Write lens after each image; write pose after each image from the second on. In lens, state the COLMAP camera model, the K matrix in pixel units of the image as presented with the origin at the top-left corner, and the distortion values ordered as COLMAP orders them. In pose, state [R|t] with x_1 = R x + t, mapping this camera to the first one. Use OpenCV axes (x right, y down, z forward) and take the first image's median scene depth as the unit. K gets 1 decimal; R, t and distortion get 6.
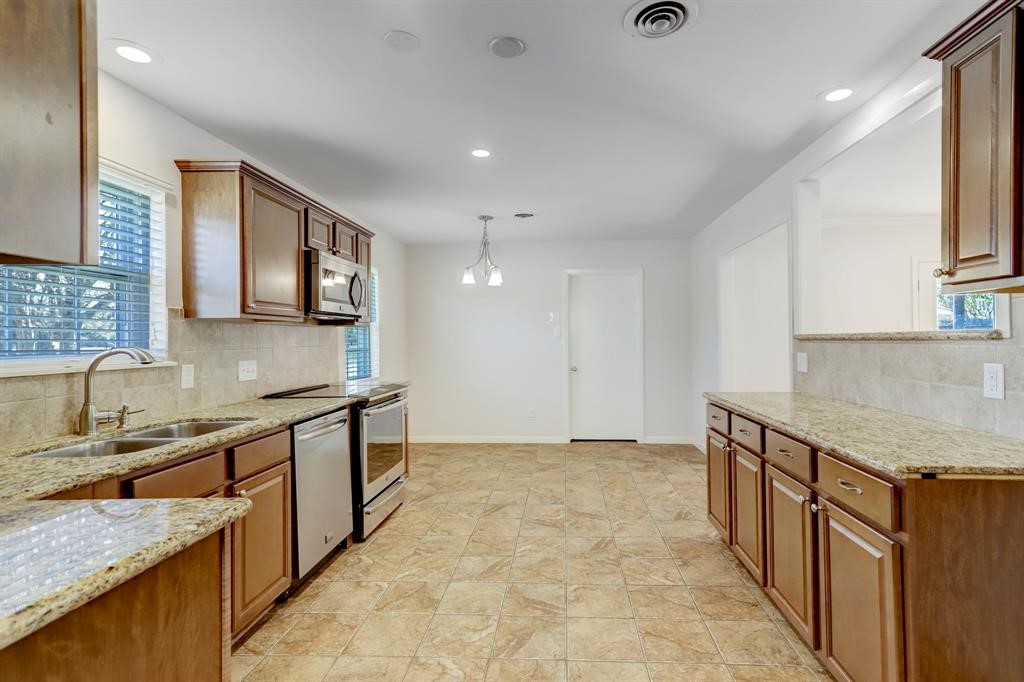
lens RADIAL K [[497.3, 0, 513.5], [0, 497.3, 338.4], [0, 0, 1]] dist [0.003023, 0.000068]
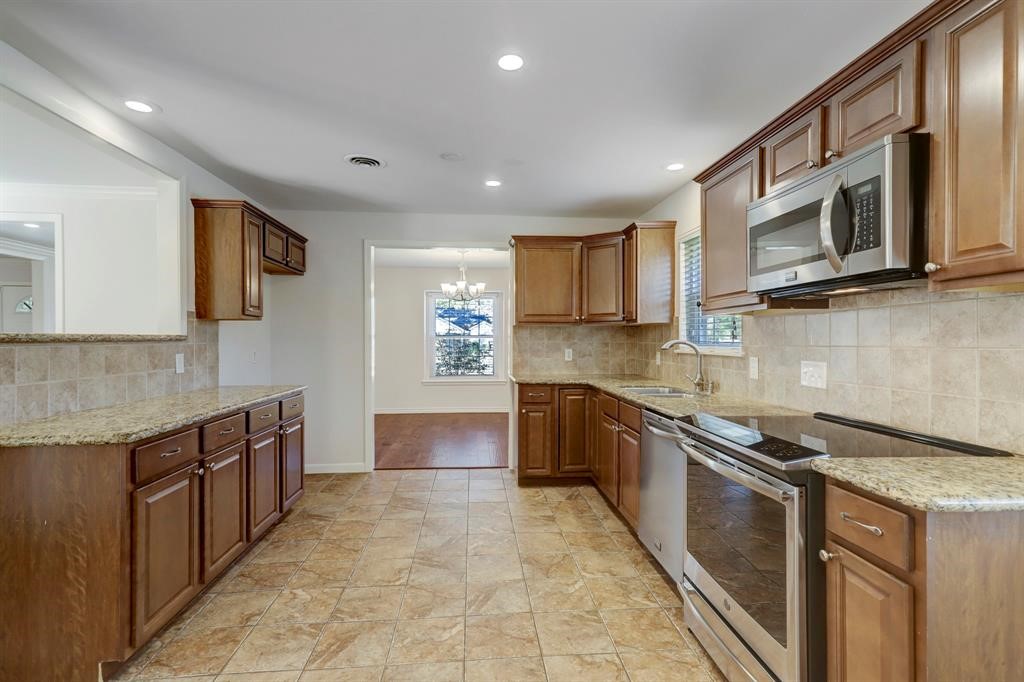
lens RADIAL K [[497.3, 0, 515.7], [0, 497.3, 341.8], [0, 0, 1]] dist [0.003023, 0.000068]
pose [[-0.982481, 0.010935, -0.186042, 0.072380], [0.010377, 0.999938, 0.003972, 0.008535], [0.186074, 0.001972, -0.982534, 2.042694]]
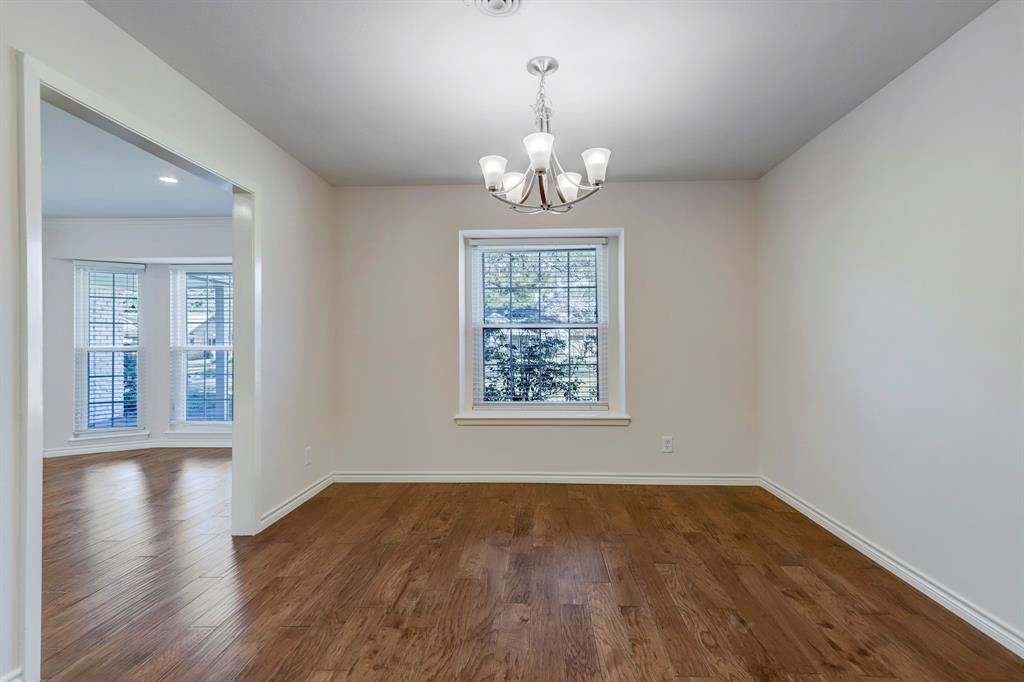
lens RADIAL K [[497.3, 0, 513.3], [0, 497.3, 338.0], [0, 0, 1]] dist [0.003023, 0.000068]
pose [[-0.998695, 0.011982, -0.049637, 0.005905], [0.012019, 0.999928, -0.000438, 0.015687], [0.049628, -0.001034, -0.998767, 1.001919]]
